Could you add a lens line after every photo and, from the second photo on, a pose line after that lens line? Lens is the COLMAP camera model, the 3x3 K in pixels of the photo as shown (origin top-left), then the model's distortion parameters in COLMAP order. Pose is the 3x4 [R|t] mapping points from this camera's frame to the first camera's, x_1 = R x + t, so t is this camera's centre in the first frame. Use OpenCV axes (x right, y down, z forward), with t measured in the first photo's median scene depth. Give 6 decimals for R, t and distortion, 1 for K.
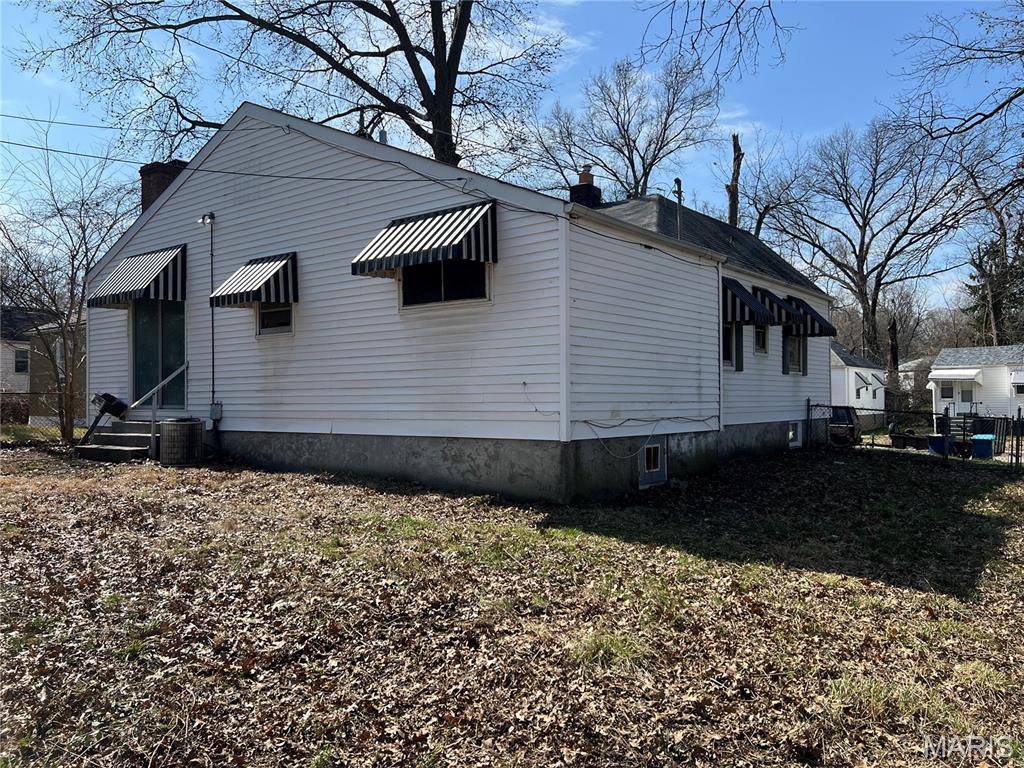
lens RADIAL K [[771.8, 0, 512.0], [0, 771.8, 384.0], [0, 0, 1]] dist [0.060001, -0.064730]
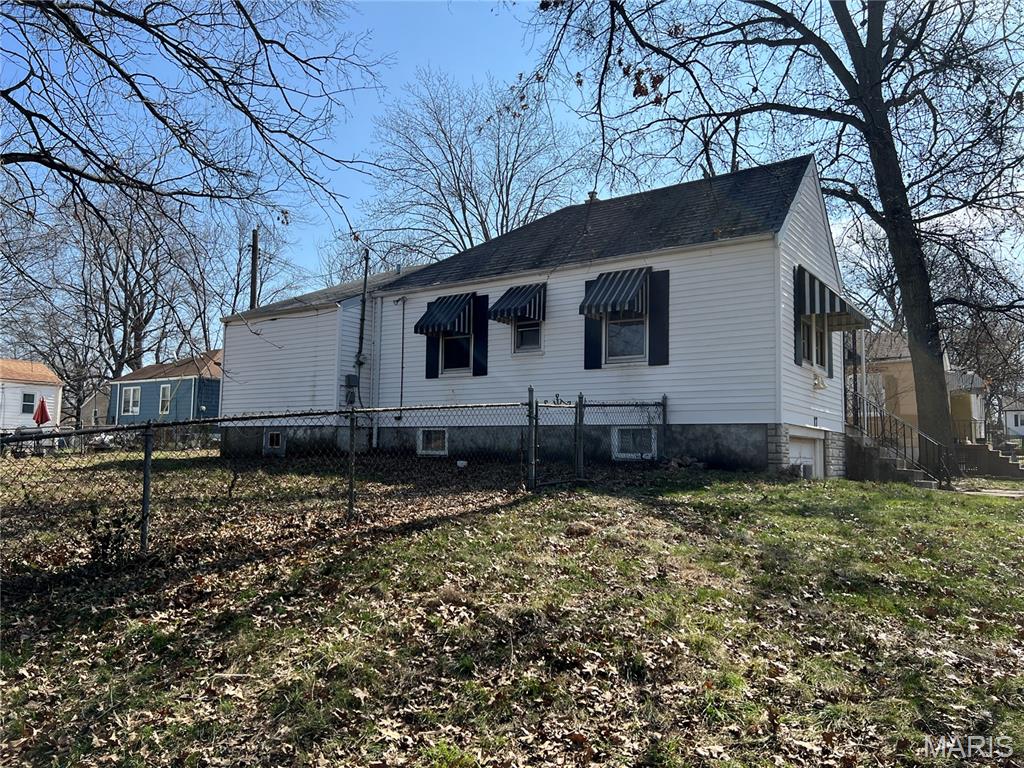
lens RADIAL K [[771.8, 0, 512.0], [0, 771.8, 384.0], [0, 0, 1]] dist [0.060001, -0.064730]
pose [[0.050668, -0.088859, -0.994755, 1.784759], [0.001450, 0.996039, -0.088900, 0.117080], [0.998715, 0.003062, 0.050596, 1.330389]]
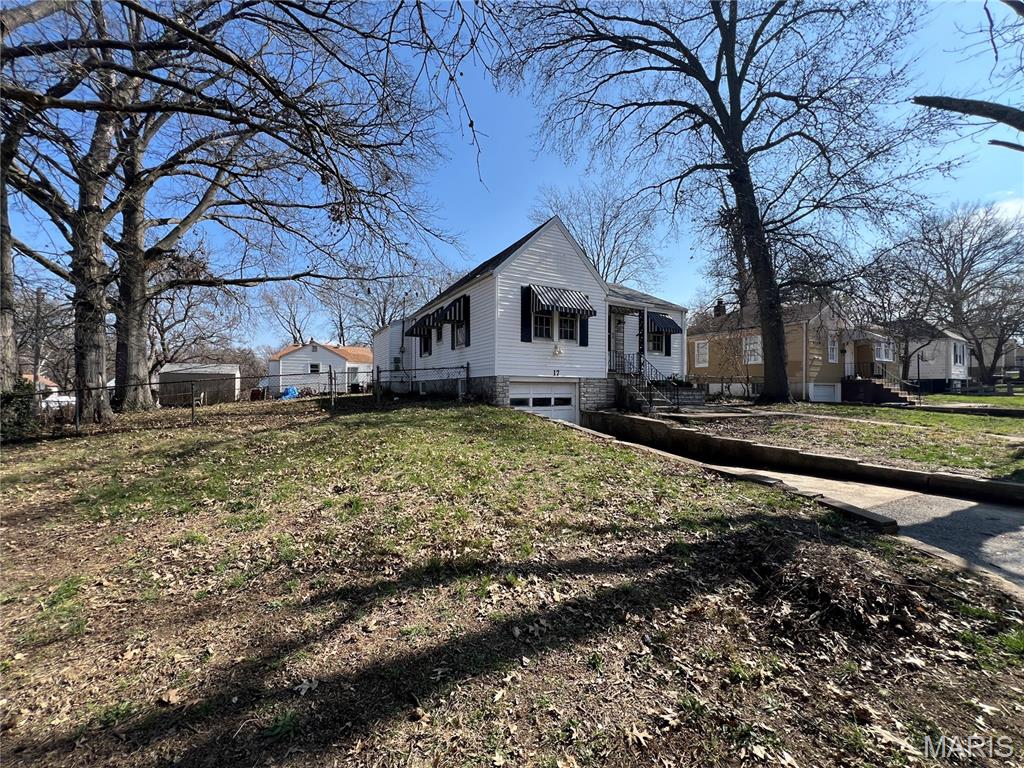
lens RADIAL K [[414.6, 0, 509.4], [0, 414.6, 386.0], [0, 0, 1]] dist [0.000841, -0.000017]
pose [[-0.385222, -0.000795, -0.922824, 1.686422], [0.019270, 0.999775, -0.008906, 0.110344], [0.922623, -0.021213, -0.385120, 2.188303]]
